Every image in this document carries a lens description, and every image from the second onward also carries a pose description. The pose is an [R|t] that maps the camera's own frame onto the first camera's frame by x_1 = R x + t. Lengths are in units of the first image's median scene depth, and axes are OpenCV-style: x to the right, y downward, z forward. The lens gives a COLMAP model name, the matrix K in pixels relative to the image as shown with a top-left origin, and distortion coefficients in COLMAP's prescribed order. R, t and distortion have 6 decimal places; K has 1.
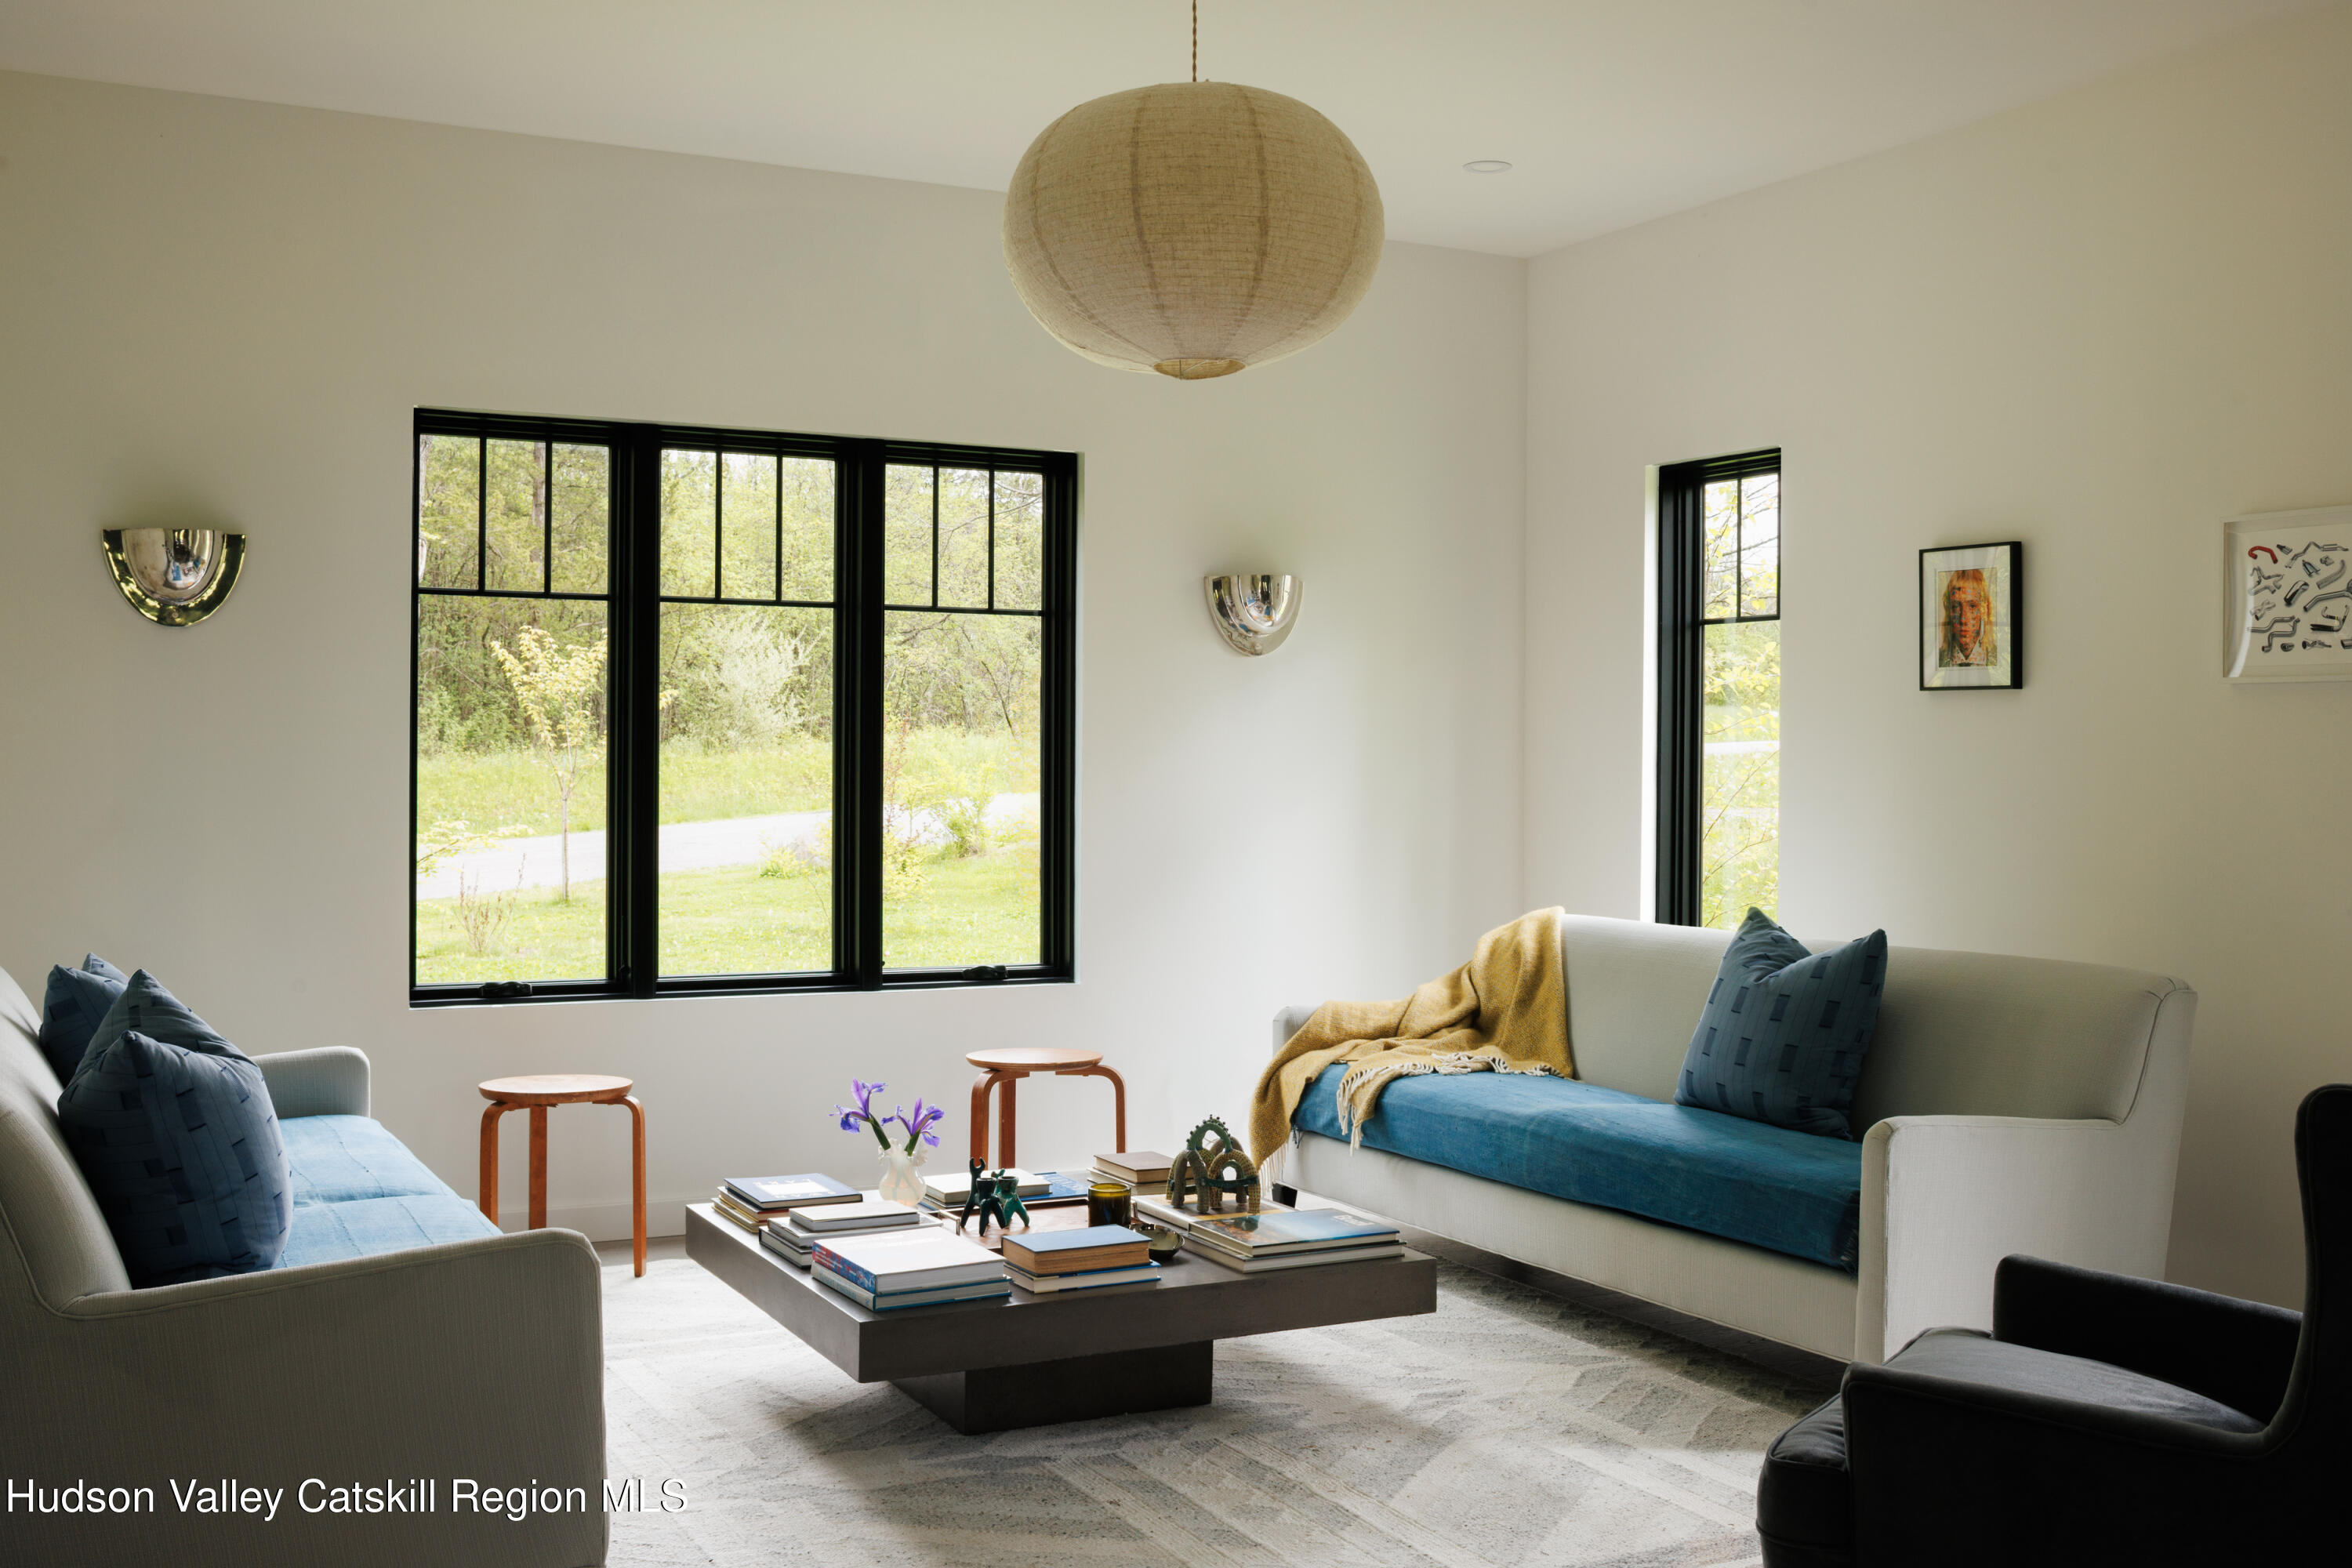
lens RADIAL K [[2425.2, 0, 1182.1], [0, 2425.2, 782.4], [0, 0, 1]] dist [-0.012316, 0.000000]
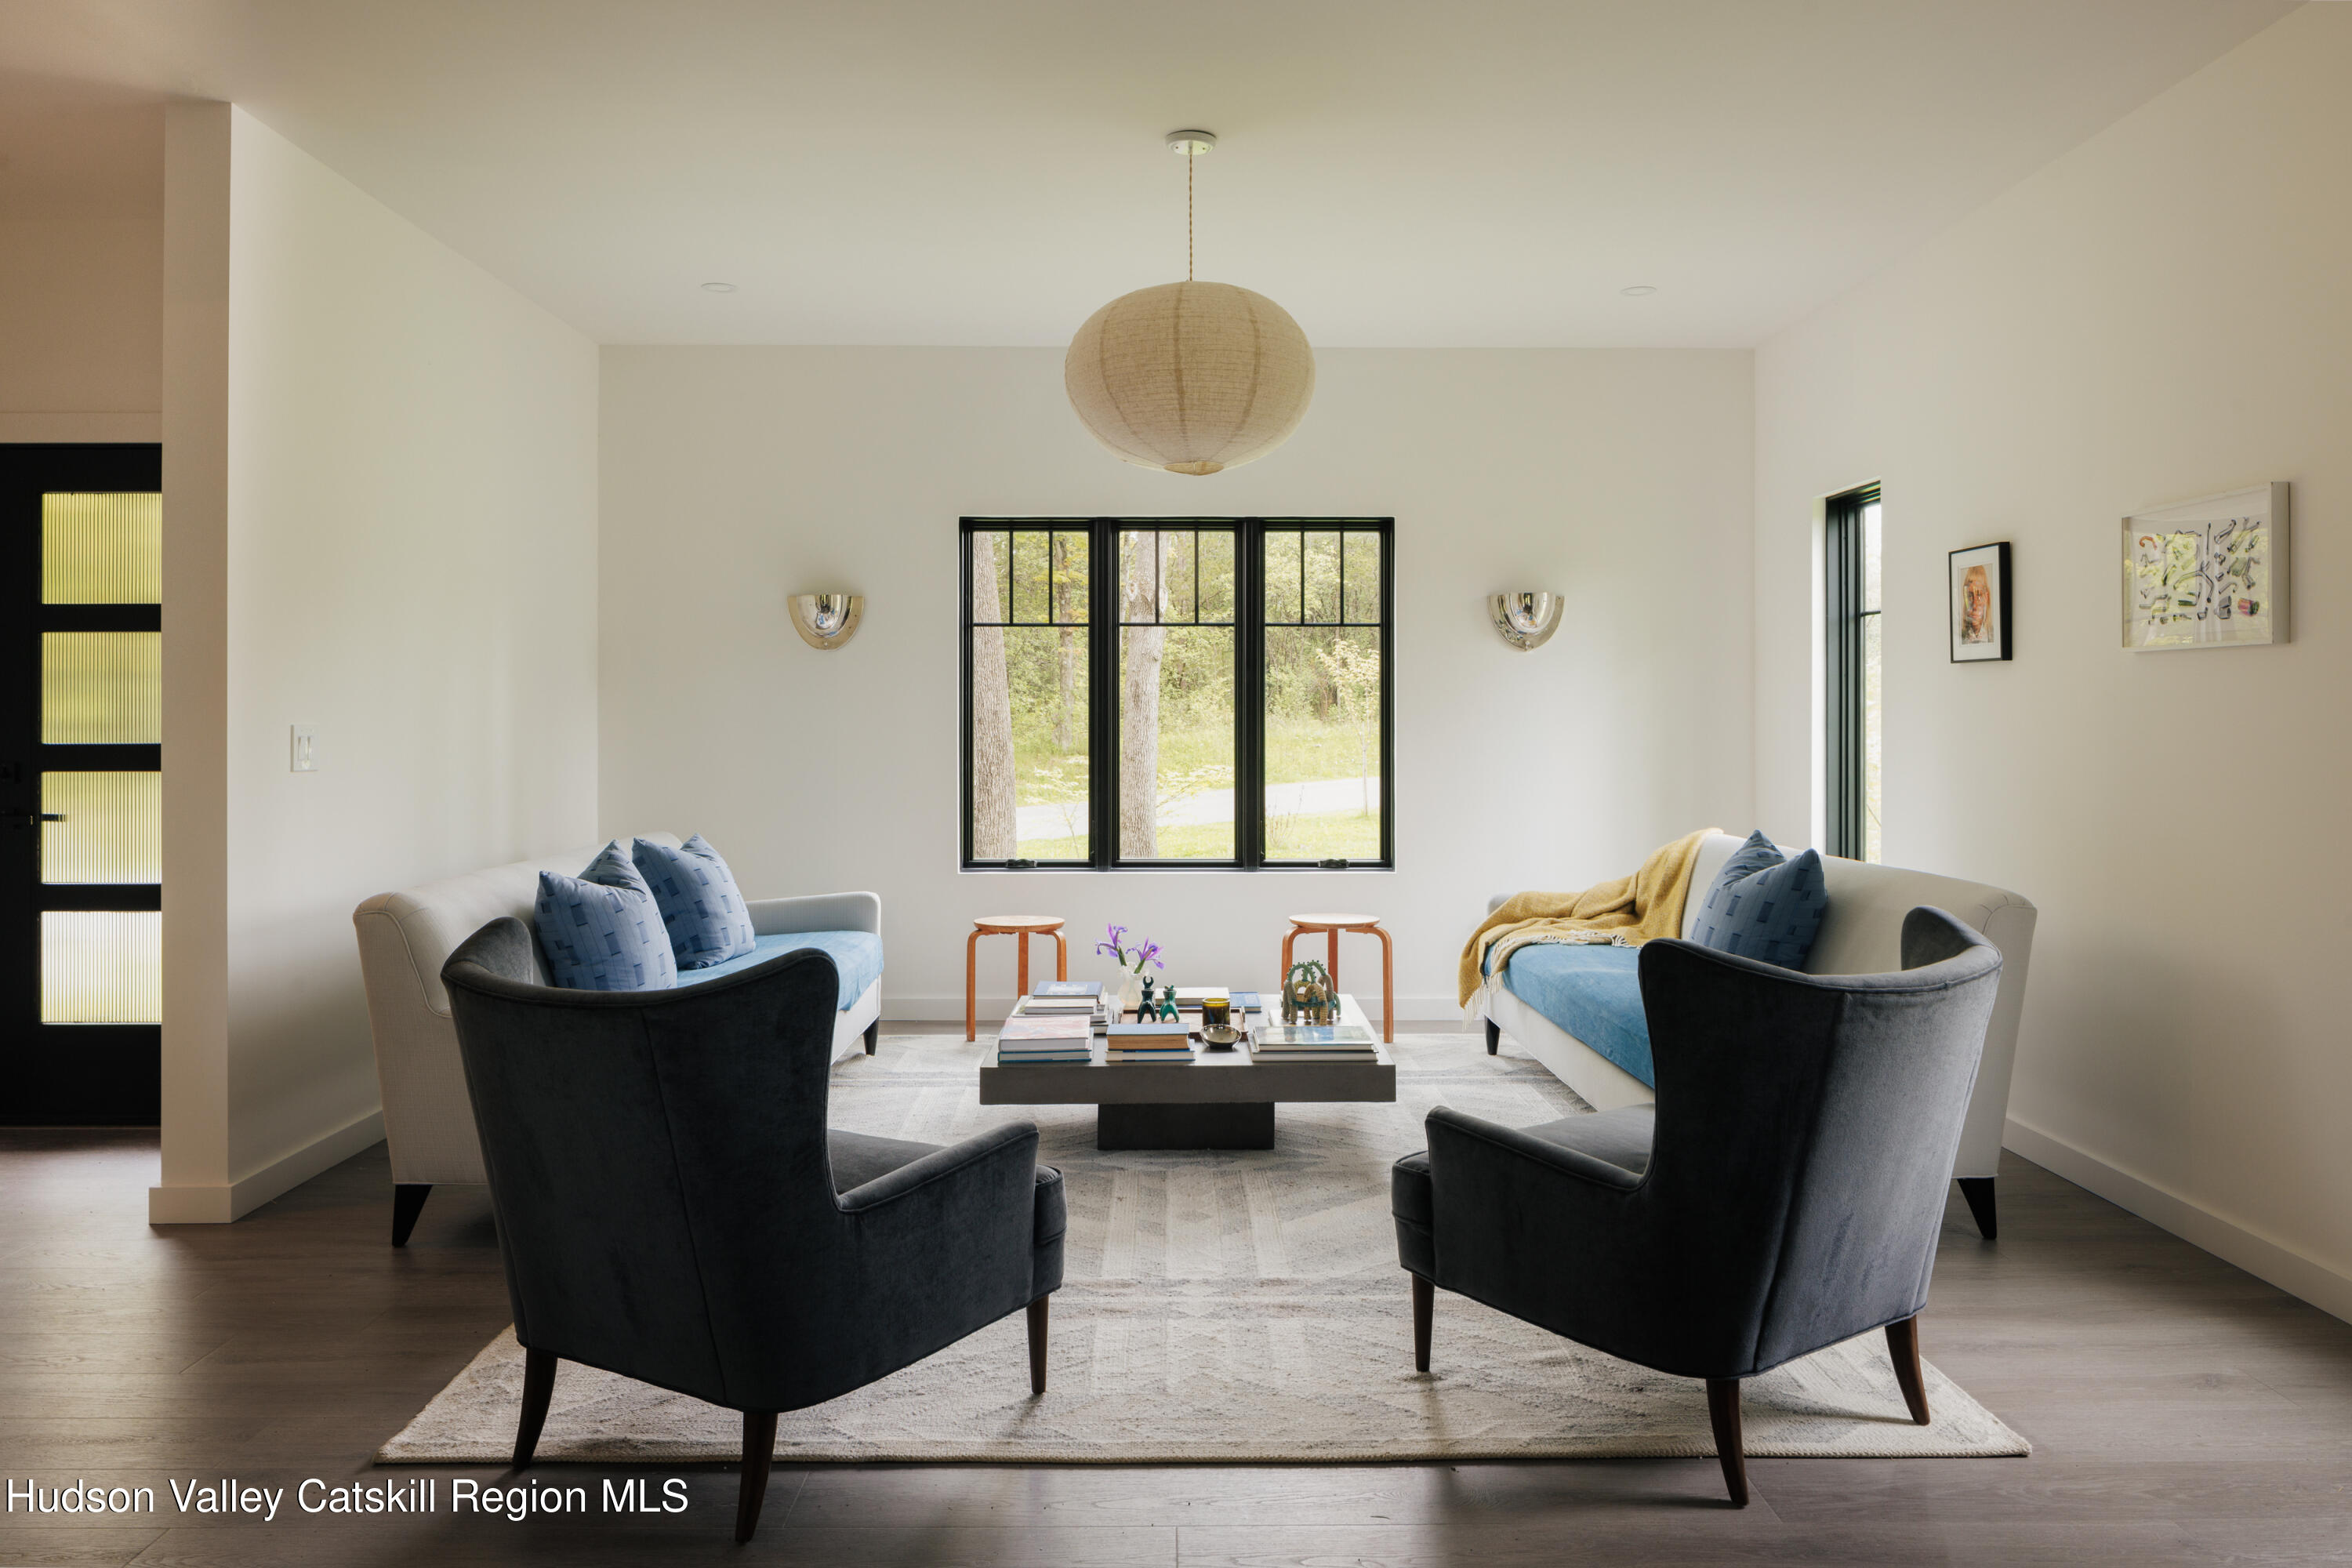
lens RADIAL K [[1584.2, 0, 1167.3], [0, 1584.2, 766.7], [0, 0, 1]] dist [-0.008256, -0.006106]
pose [[0.893887, 0.006107, -0.448252, 0.317225], [0.001014, 0.999877, 0.015646, 0.002797], [0.448292, -0.014441, 0.893770, 0.077152]]
